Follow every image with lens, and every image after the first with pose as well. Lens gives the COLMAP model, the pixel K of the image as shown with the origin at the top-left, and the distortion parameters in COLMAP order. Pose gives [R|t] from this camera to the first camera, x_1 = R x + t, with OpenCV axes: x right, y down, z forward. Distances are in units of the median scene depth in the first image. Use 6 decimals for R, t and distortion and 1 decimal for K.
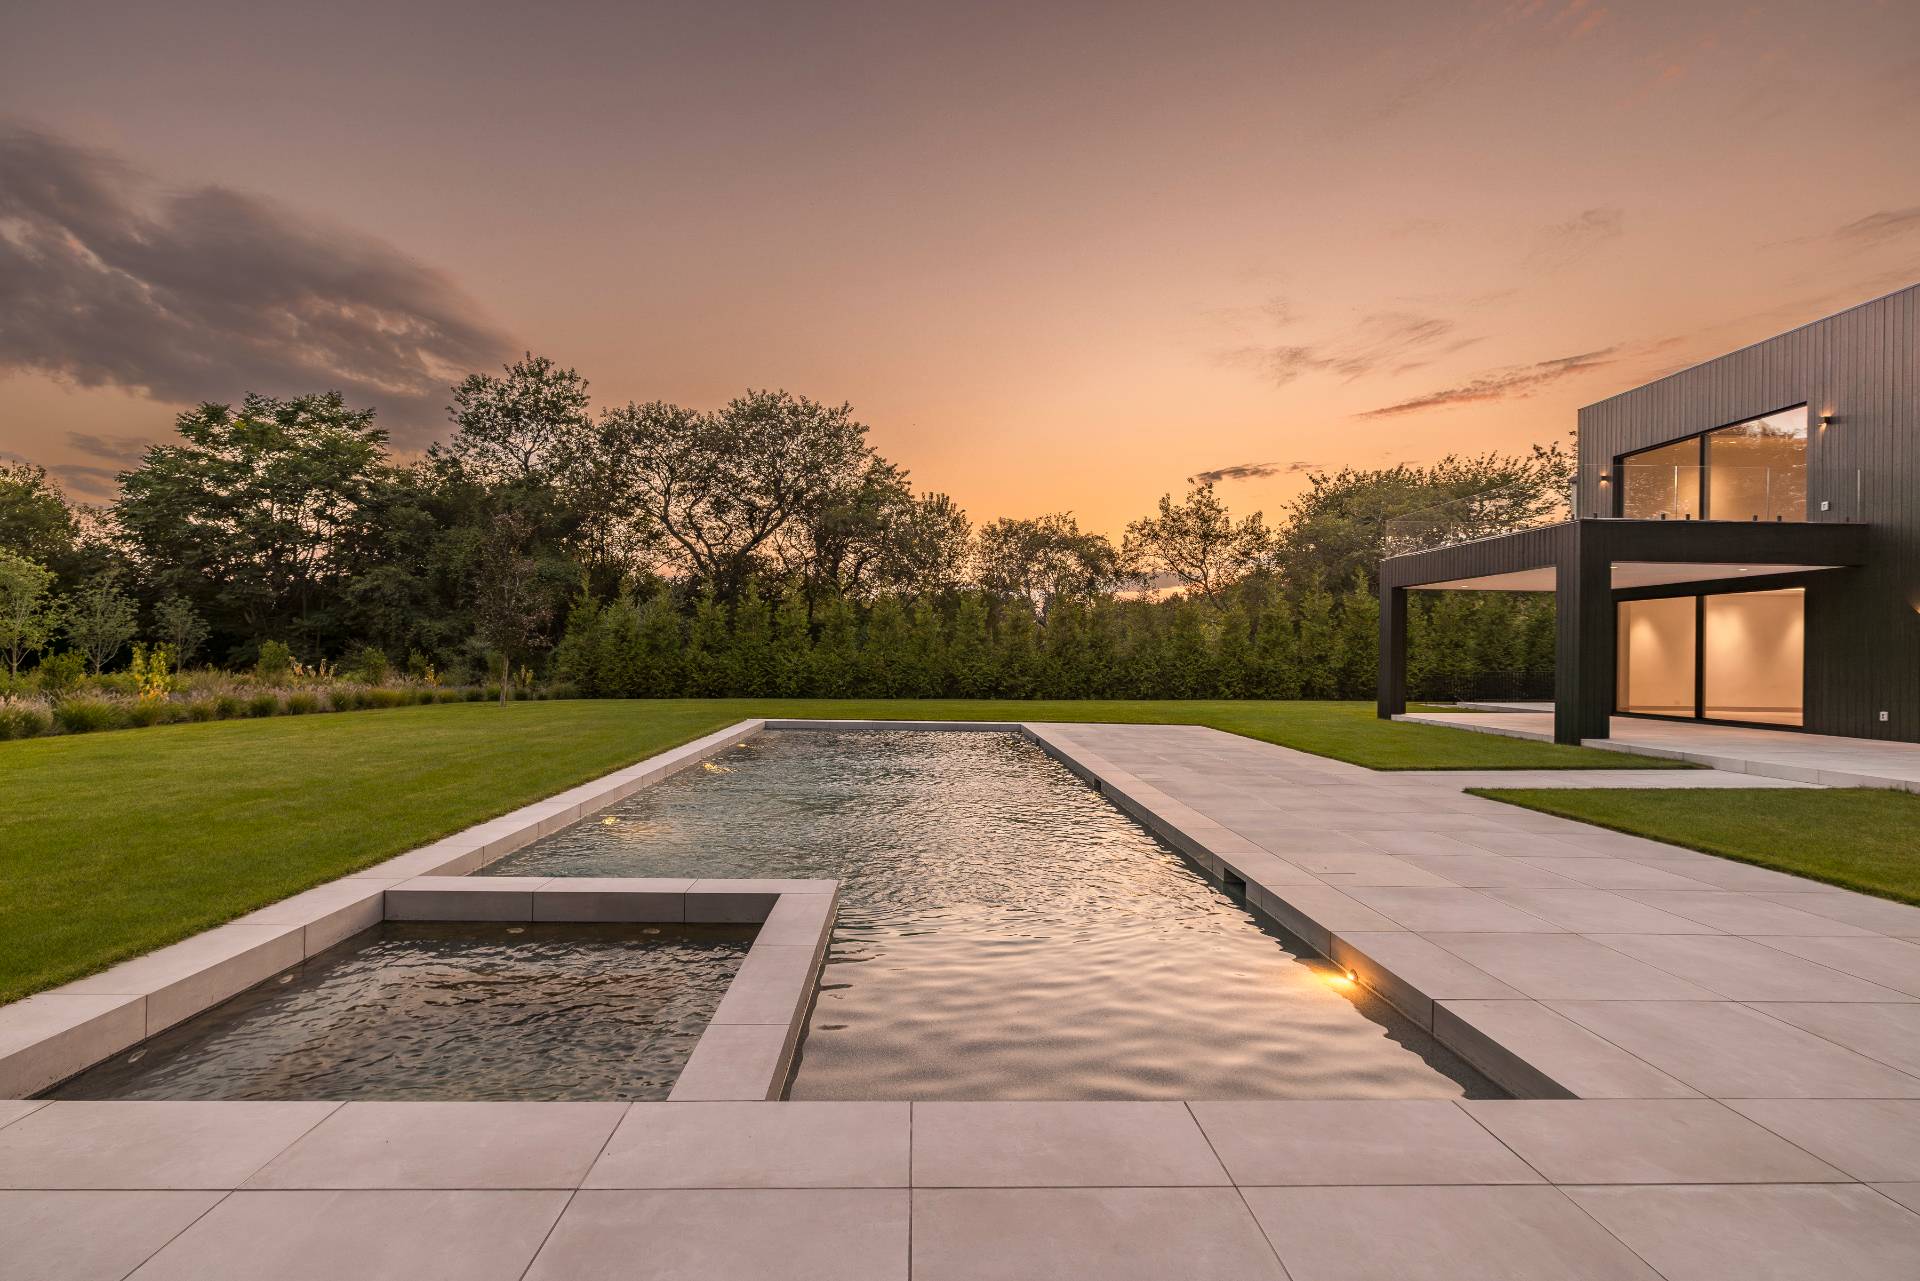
lens RADIAL K [[845.2, 0, 960.0], [0, 845.2, 640.5], [0, 0, 1]] dist [-0.000353, 0.000022]
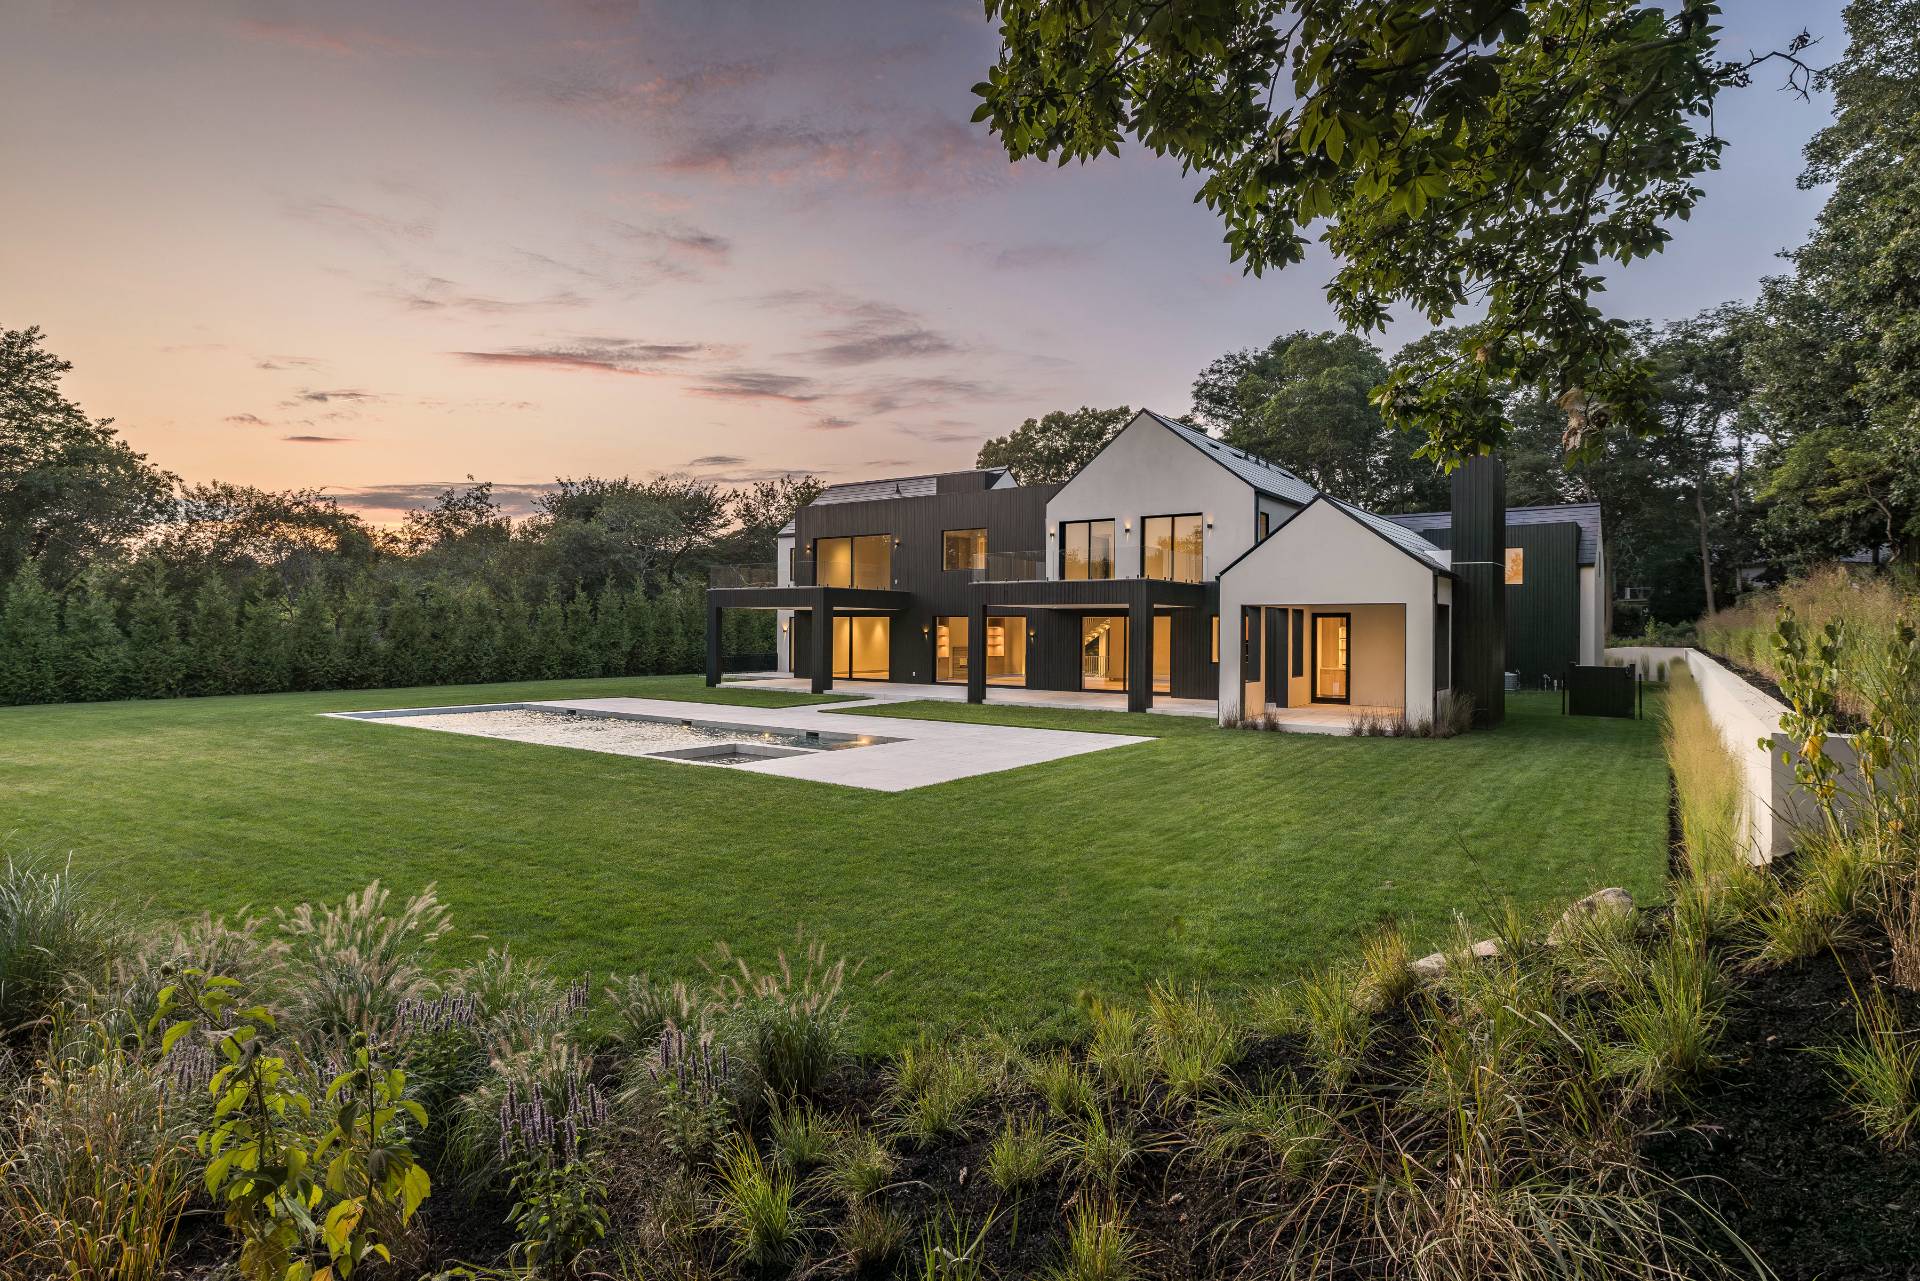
lens RADIAL K [[913.8, 0, 949.2], [0, 913.8, 610.6], [0, 0, 1]] dist [-0.001575, -0.000353]
pose [[0.615327, 0.011669, 0.788185, -0.382353], [-0.014389, 0.999890, -0.003570, -0.034850], [-0.788140, -0.009144, 0.615427, -0.286314]]
